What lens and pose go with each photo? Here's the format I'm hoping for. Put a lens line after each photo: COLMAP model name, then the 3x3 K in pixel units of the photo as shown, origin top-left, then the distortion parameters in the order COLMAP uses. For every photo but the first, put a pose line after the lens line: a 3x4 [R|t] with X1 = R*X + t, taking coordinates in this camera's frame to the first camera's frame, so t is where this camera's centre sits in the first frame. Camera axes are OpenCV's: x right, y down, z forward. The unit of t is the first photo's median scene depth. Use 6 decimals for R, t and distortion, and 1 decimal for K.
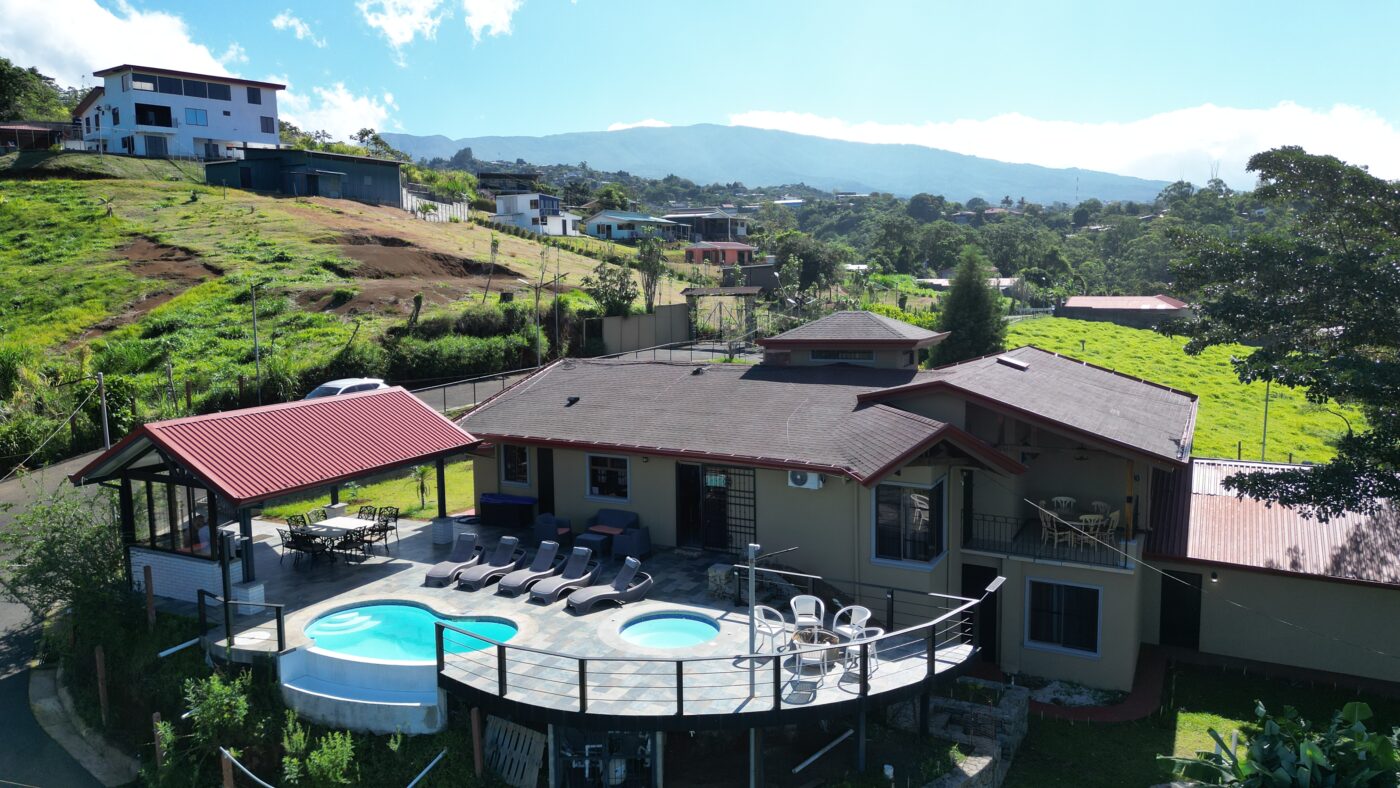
lens RADIAL K [[1016.2, 0, 700.0], [0, 1016.2, 394.0], [0, 0, 1]] dist [0.007927, -0.003931]
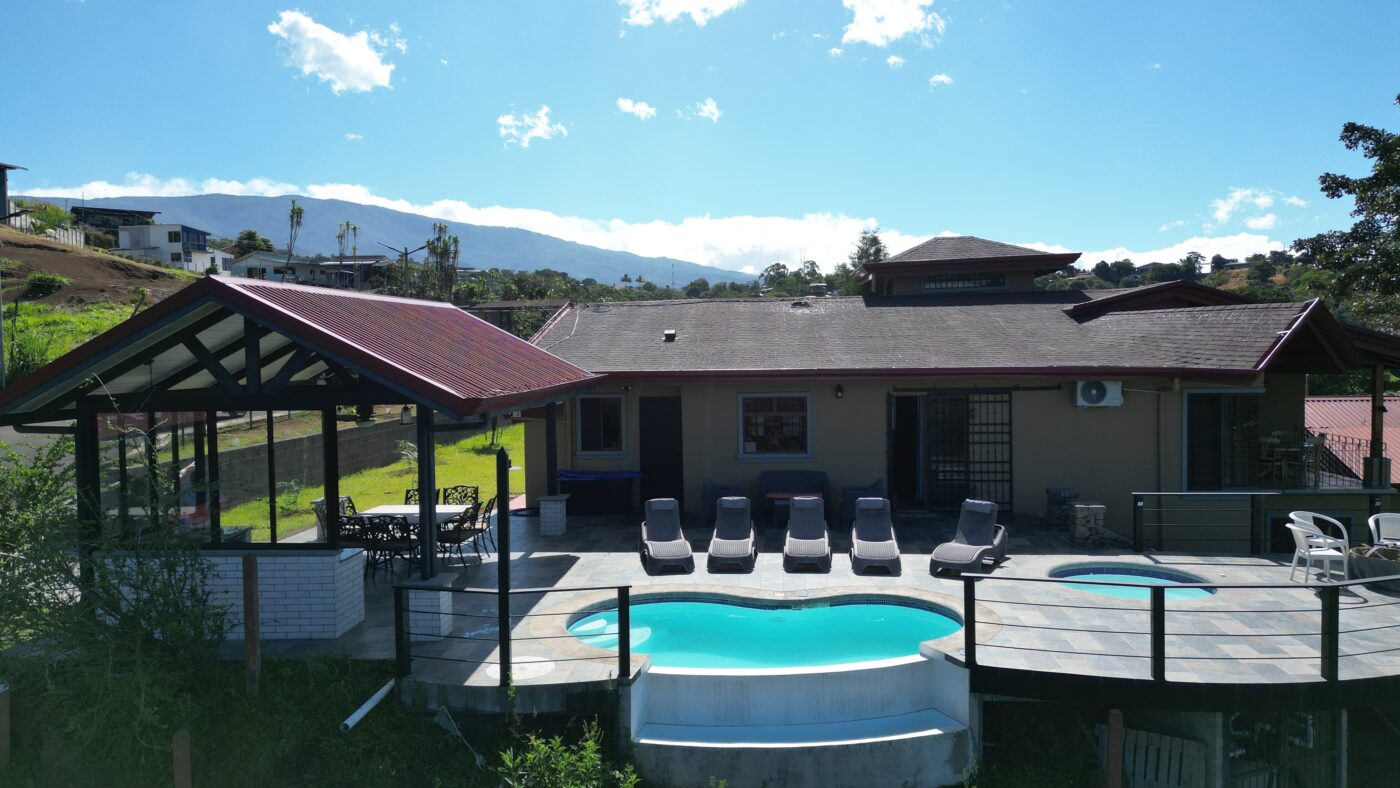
lens RADIAL K [[1016.2, 0, 700.0], [0, 1016.2, 394.0], [0, 0, 1]] dist [0.007927, -0.003931]
pose [[0.921593, -0.017704, 0.387753, -0.415826], [0.050371, 0.995967, -0.074246, 0.110759], [-0.384875, 0.087956, 0.918768, 0.370713]]
